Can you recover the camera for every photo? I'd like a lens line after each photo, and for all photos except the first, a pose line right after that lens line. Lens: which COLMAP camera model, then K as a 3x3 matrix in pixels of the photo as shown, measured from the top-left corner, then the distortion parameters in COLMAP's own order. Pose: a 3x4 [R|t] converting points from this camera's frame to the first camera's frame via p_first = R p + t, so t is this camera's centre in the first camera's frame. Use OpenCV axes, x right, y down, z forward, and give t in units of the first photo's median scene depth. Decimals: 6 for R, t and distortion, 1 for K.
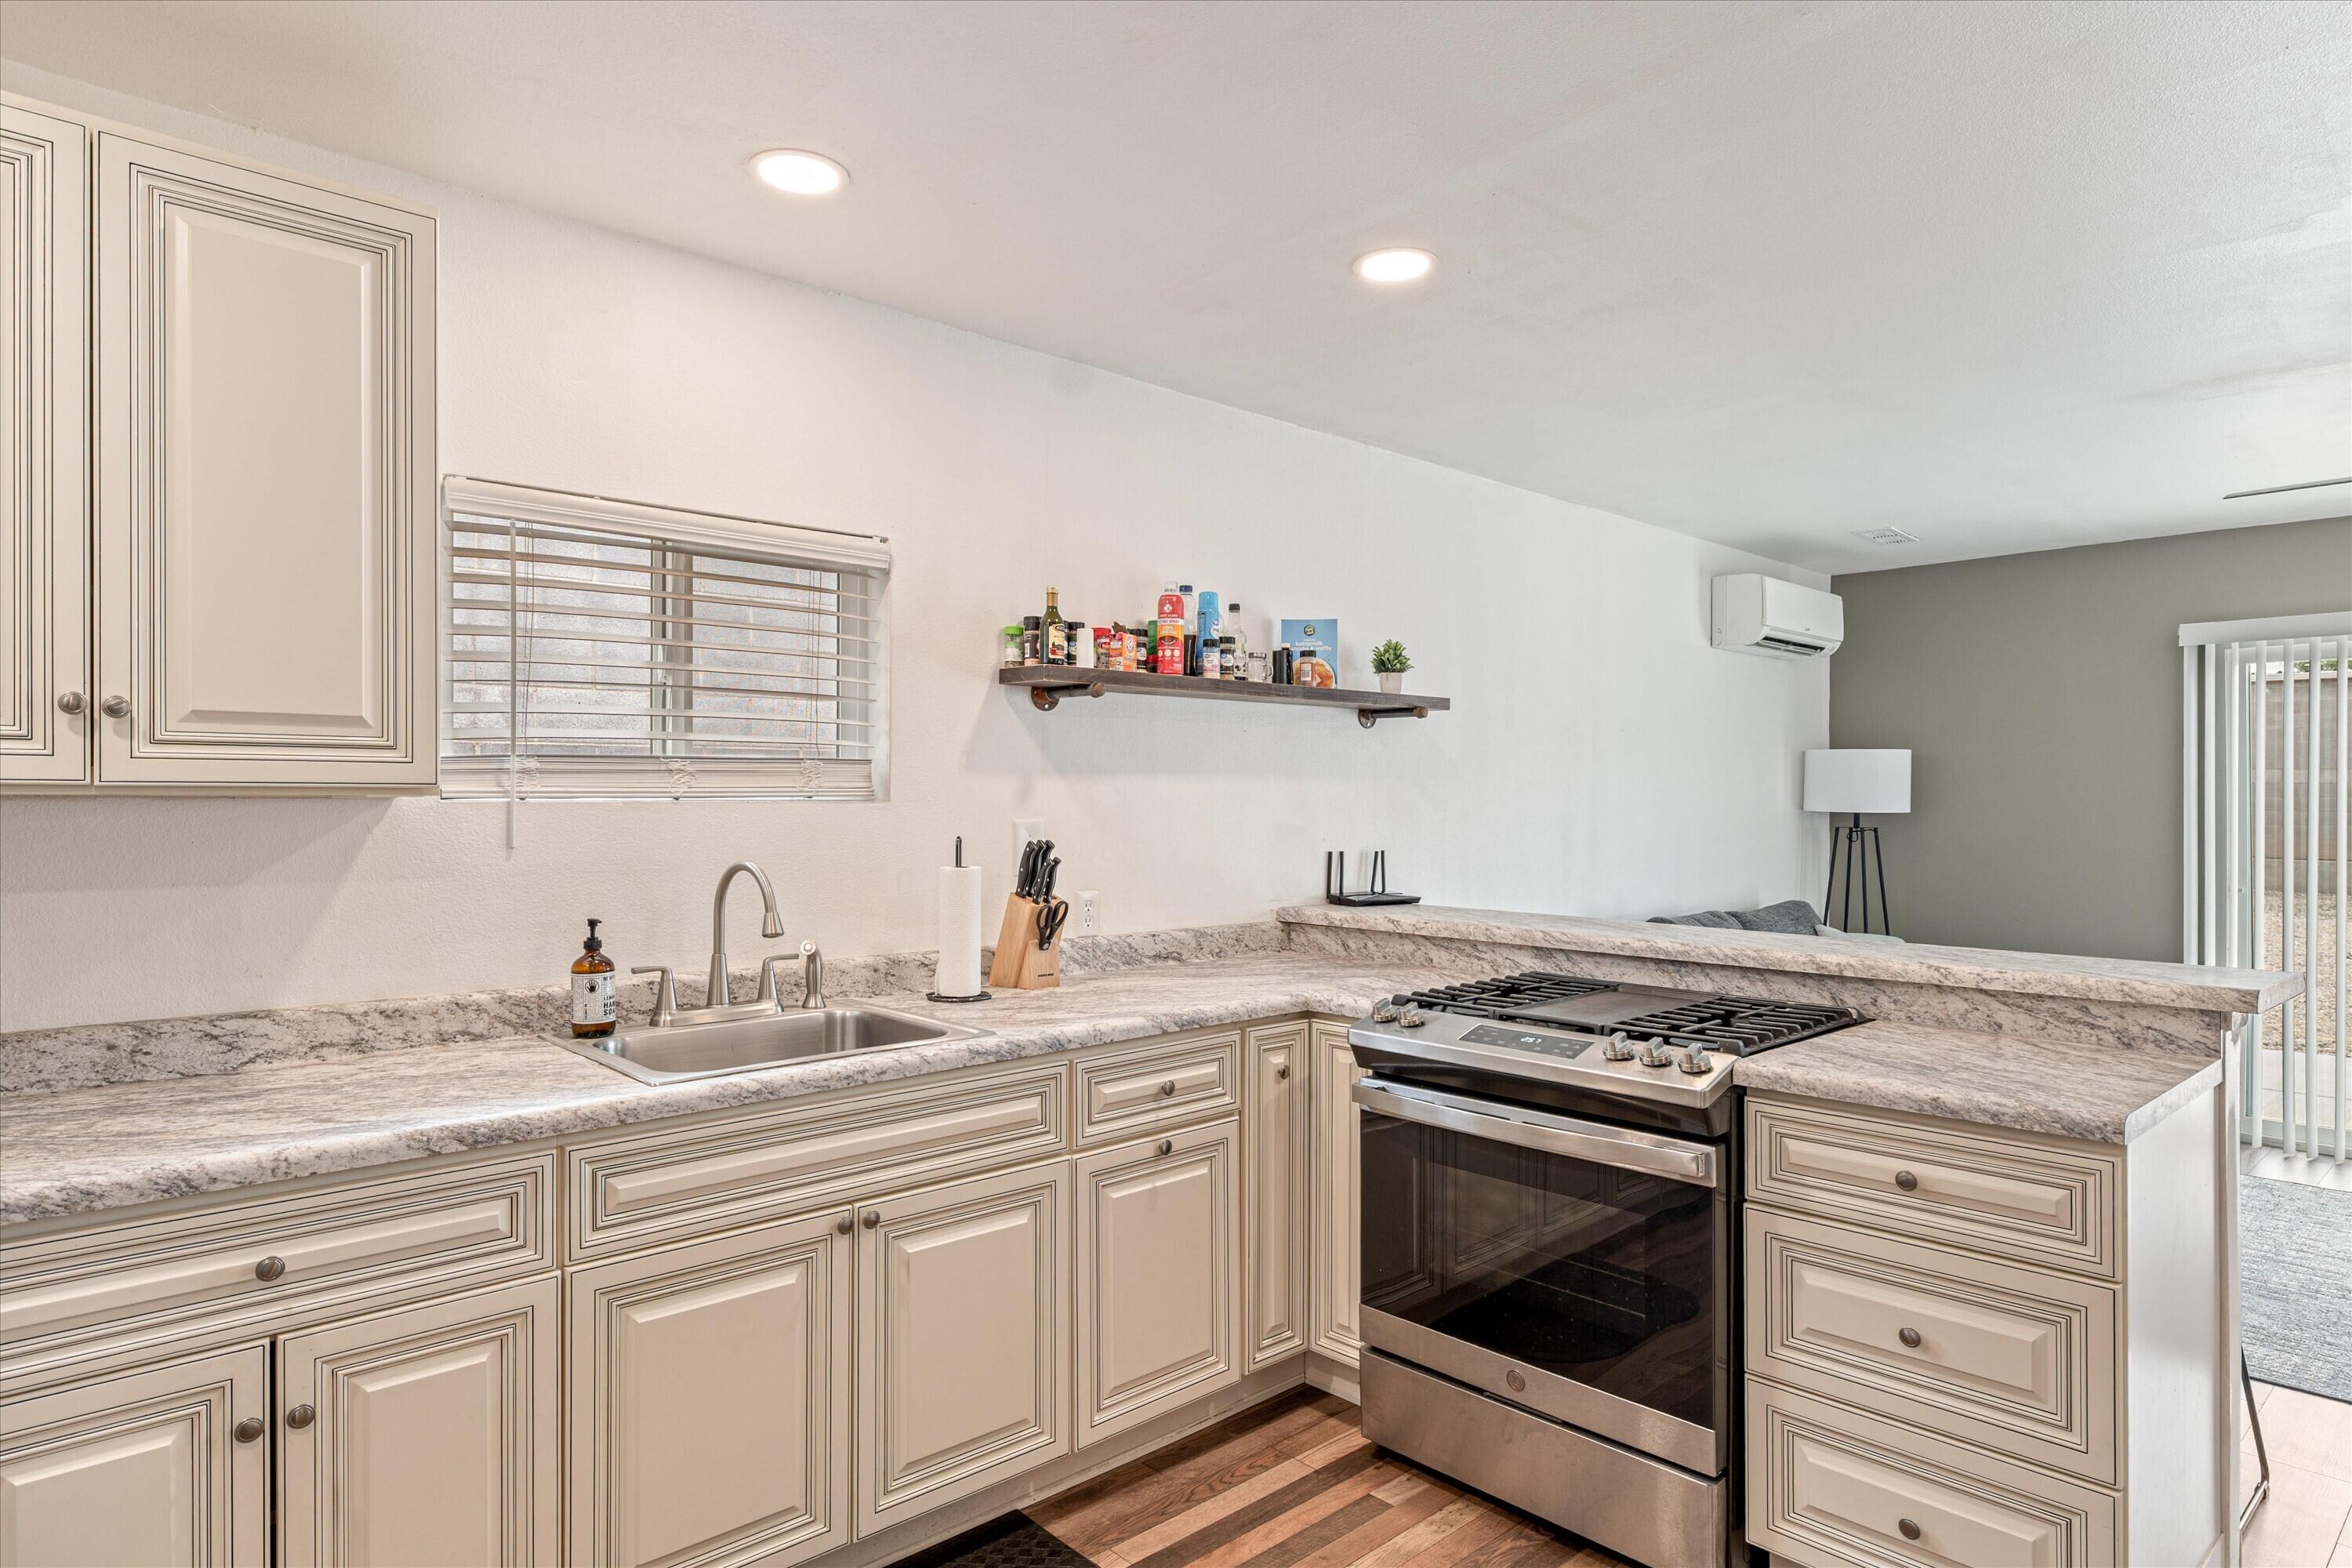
lens RADIAL K [[1360.1, 0, 1183.3], [0, 1360.1, 797.5], [0, 0, 1]] dist [-0.000399, 0.000285]
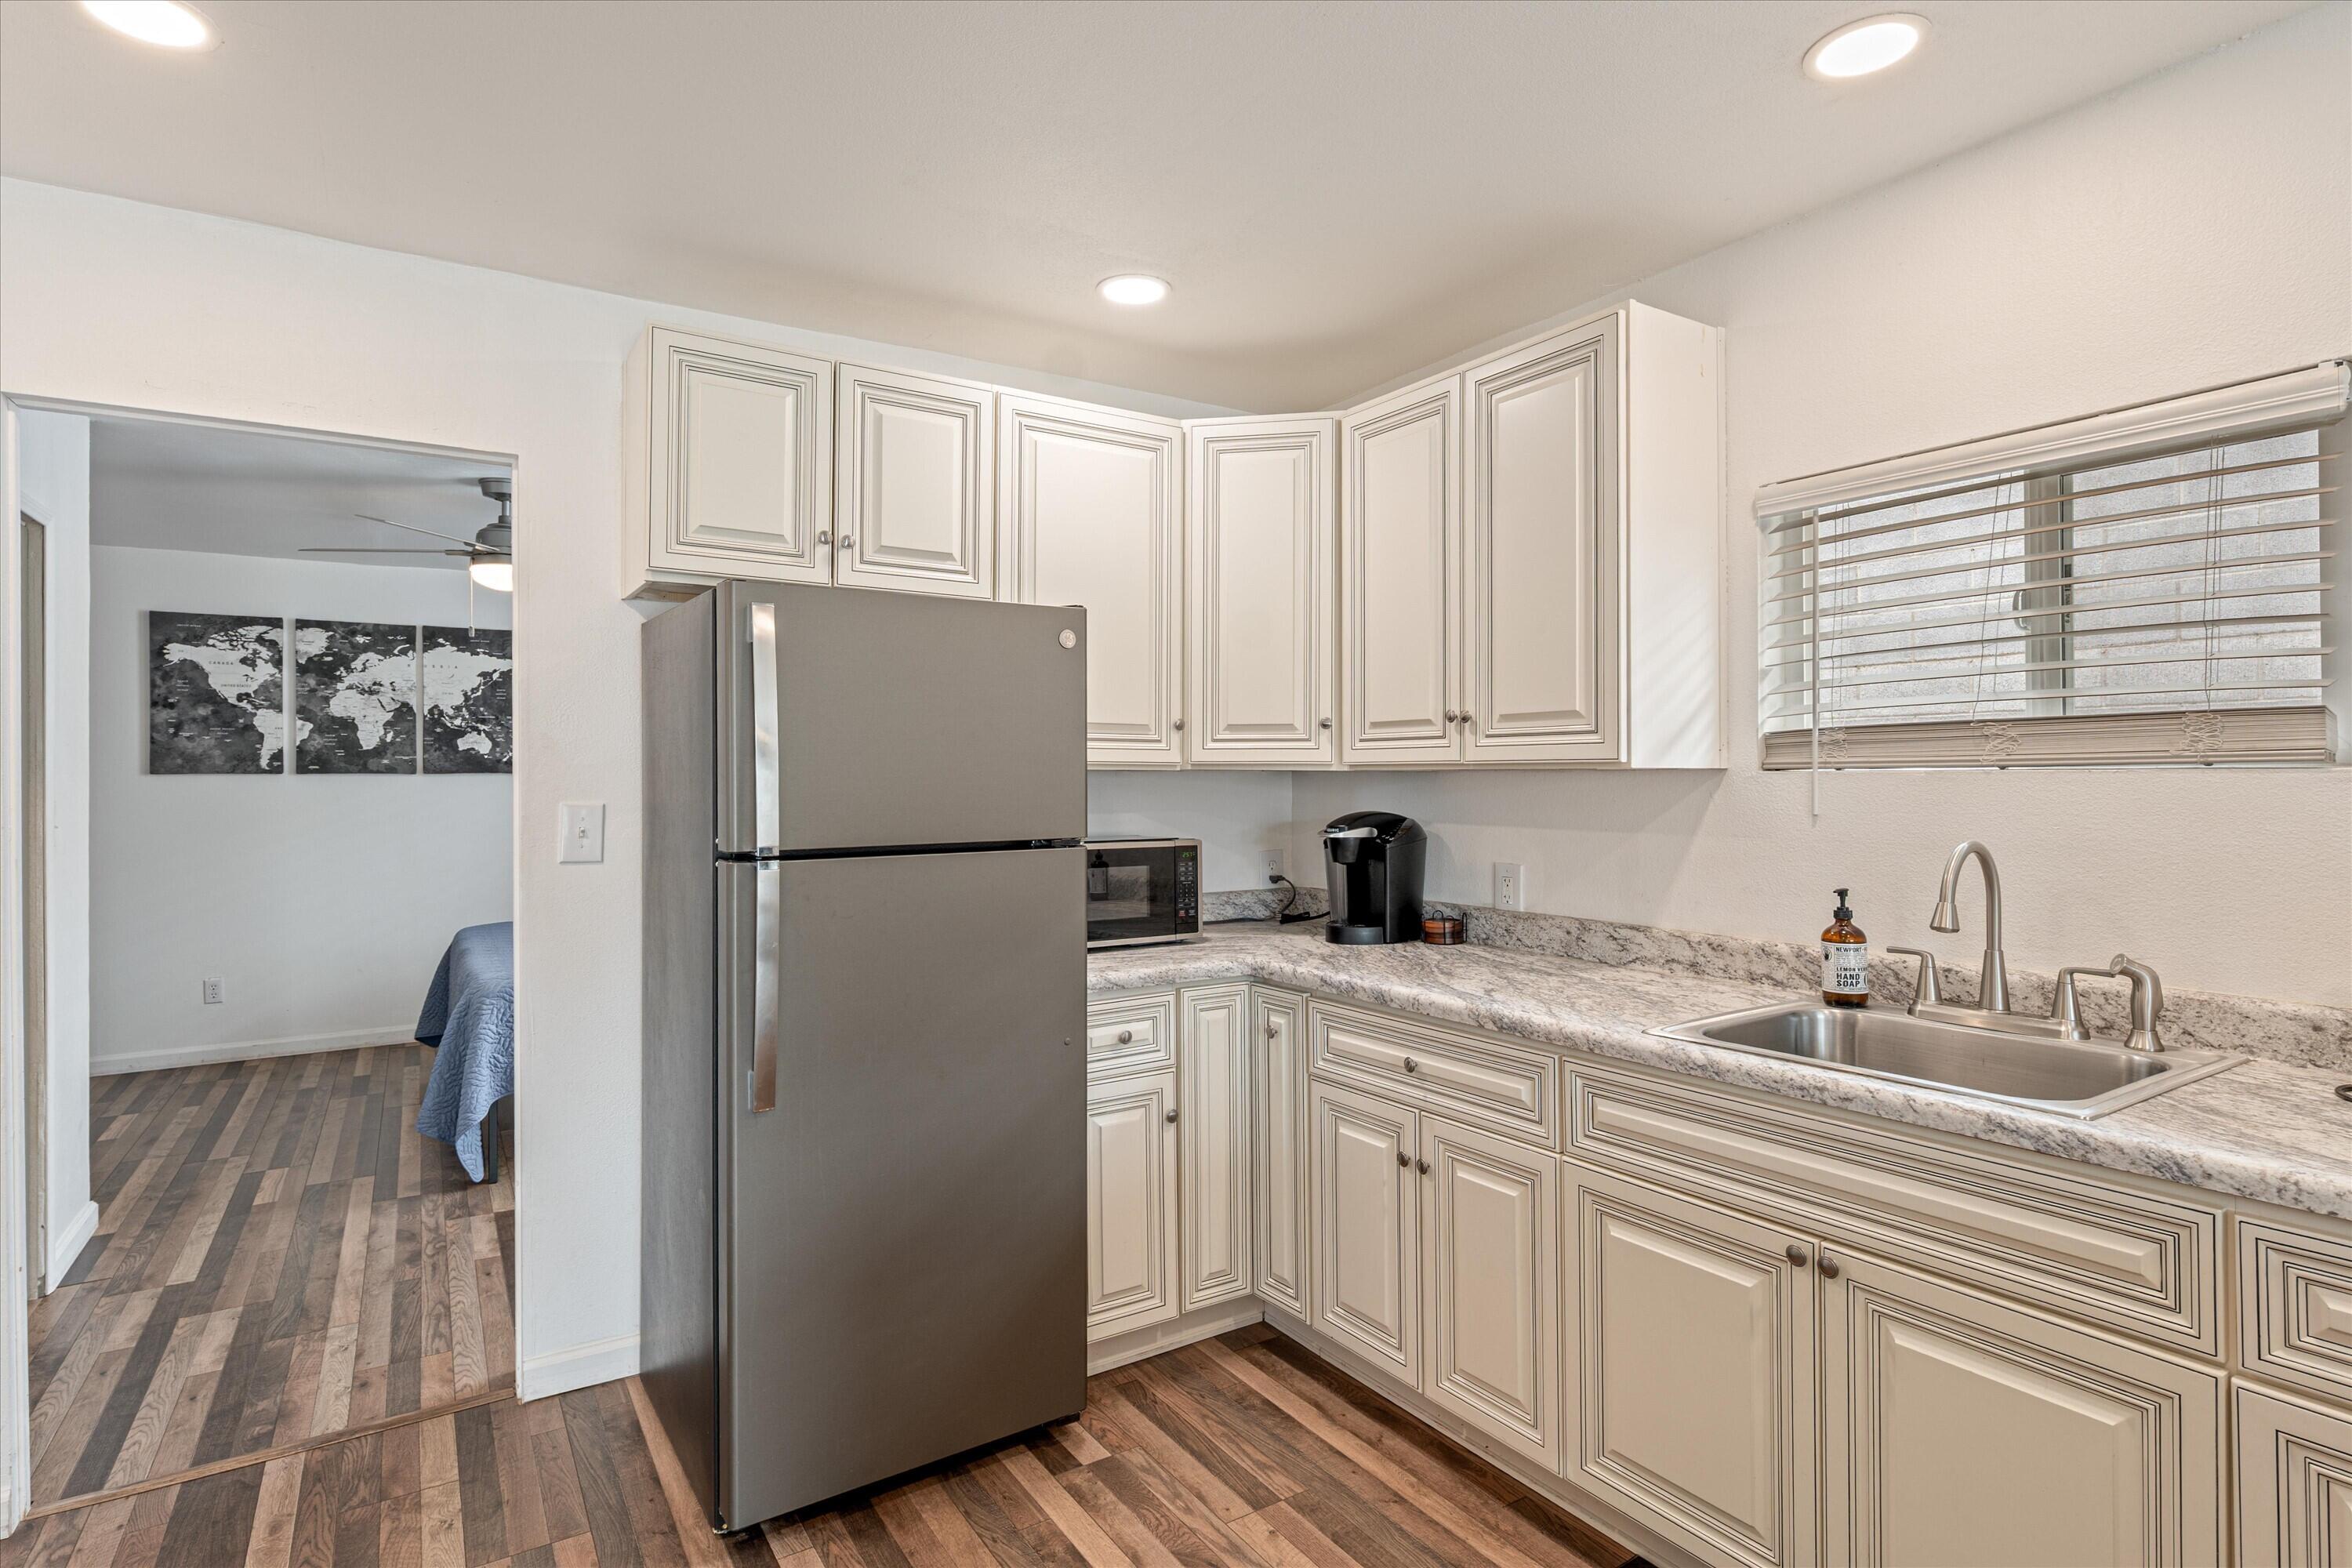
lens RADIAL K [[1264.8, 0, 1165.5], [0, 1264.8, 768.6], [0, 0, 1]] dist [0.003093, -0.000655]
pose [[-0.206314, -0.001477, -0.978485, 0.621258], [0.007811, 0.999965, -0.003157, -0.000156], [0.978455, -0.008294, -0.206296, 0.754864]]
